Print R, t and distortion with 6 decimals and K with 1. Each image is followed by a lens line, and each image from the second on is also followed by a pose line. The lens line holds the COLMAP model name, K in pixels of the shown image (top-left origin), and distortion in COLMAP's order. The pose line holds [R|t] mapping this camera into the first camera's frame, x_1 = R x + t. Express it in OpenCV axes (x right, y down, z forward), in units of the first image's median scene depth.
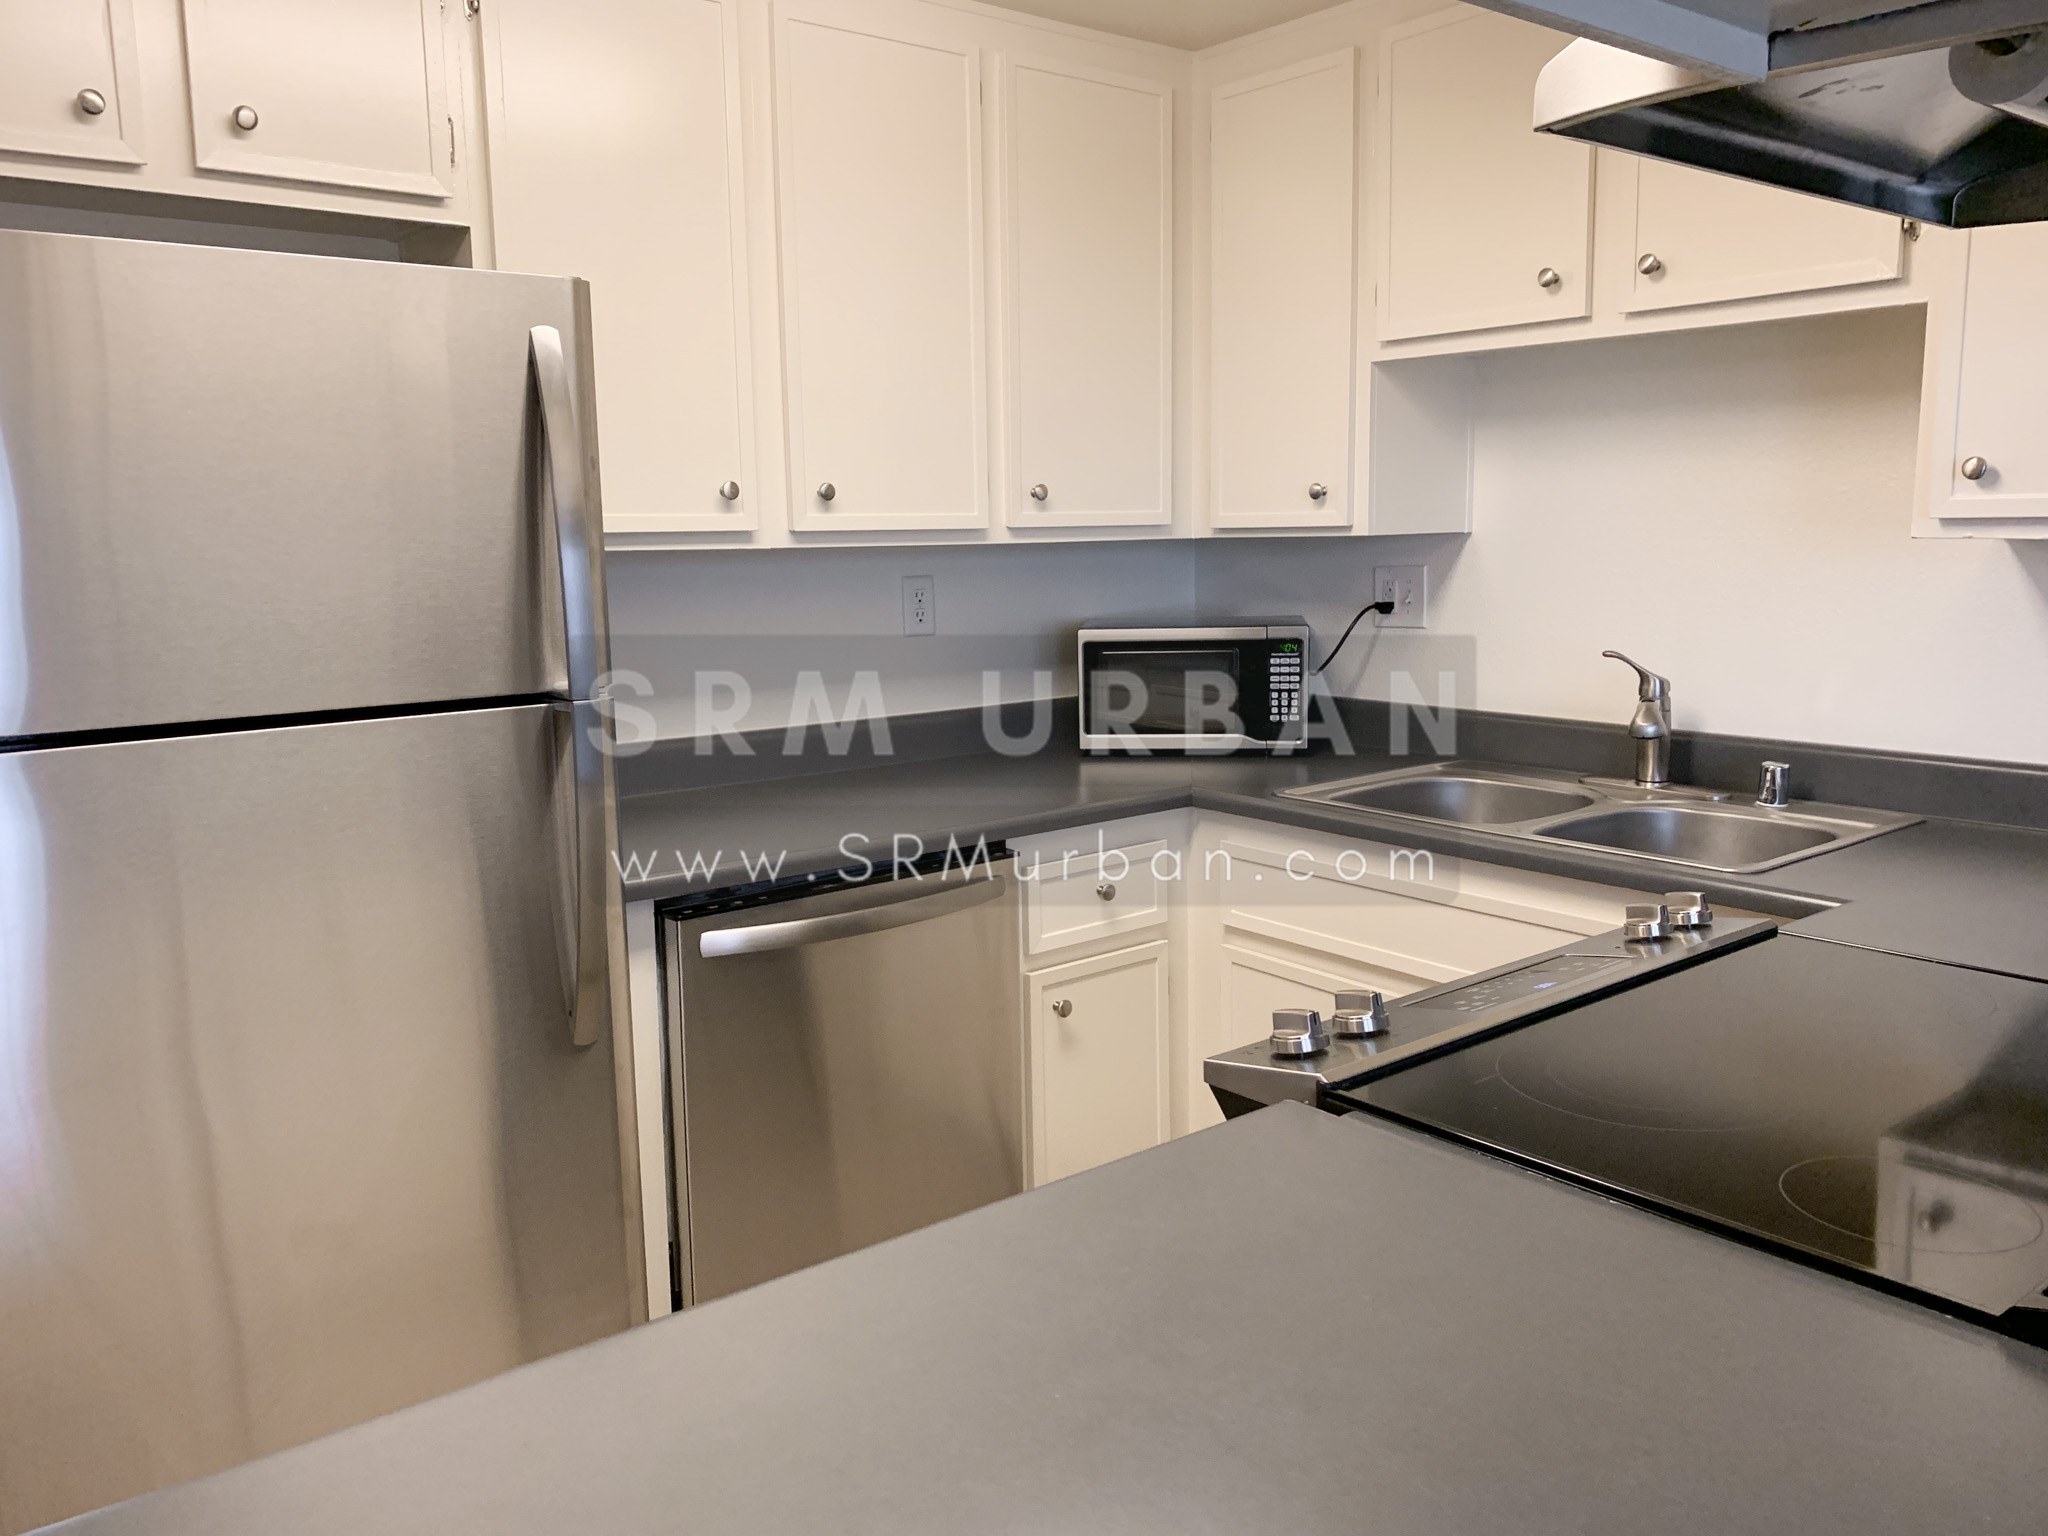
lens RADIAL K [[1581.2, 0, 1009.6], [0, 1581.2, 763.5], [0, 0, 1]] dist [0.037599, -0.014840]
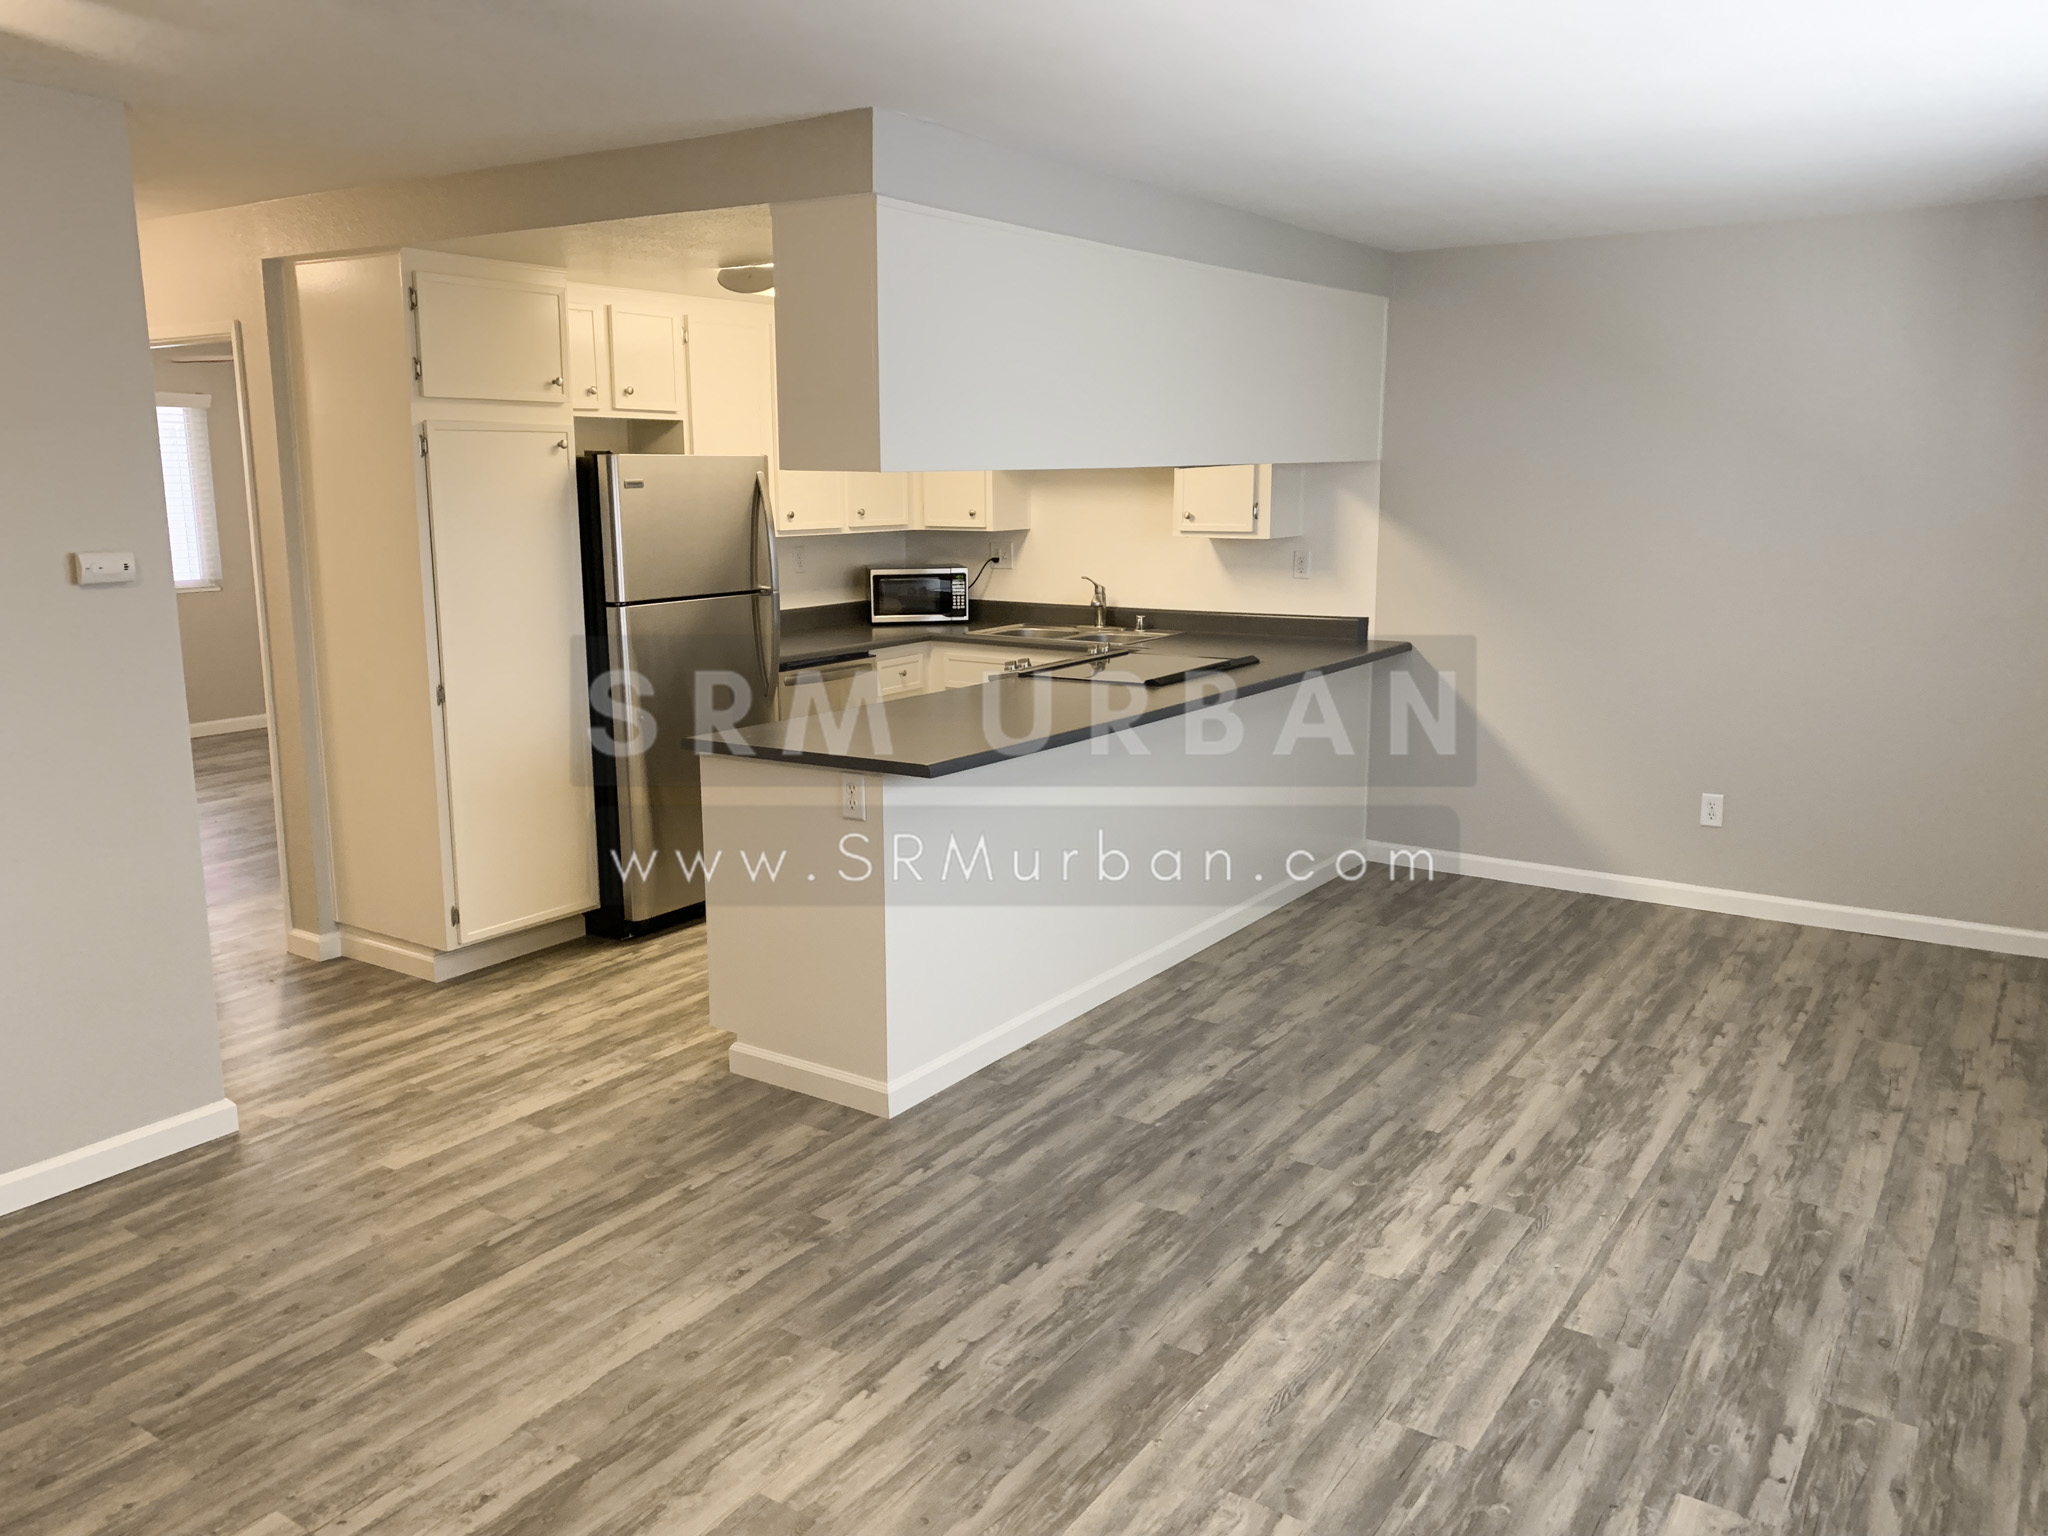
lens RADIAL K [[1581.2, 0, 1015.3], [0, 1581.2, 778.5], [0, 0, 1]] dist [0.037599, -0.014840]
pose [[0.952590, -0.044137, 0.301040, -0.503695], [0.031304, 0.998389, 0.047322, 0.126497], [-0.302643, -0.035654, 0.952437, -1.385582]]
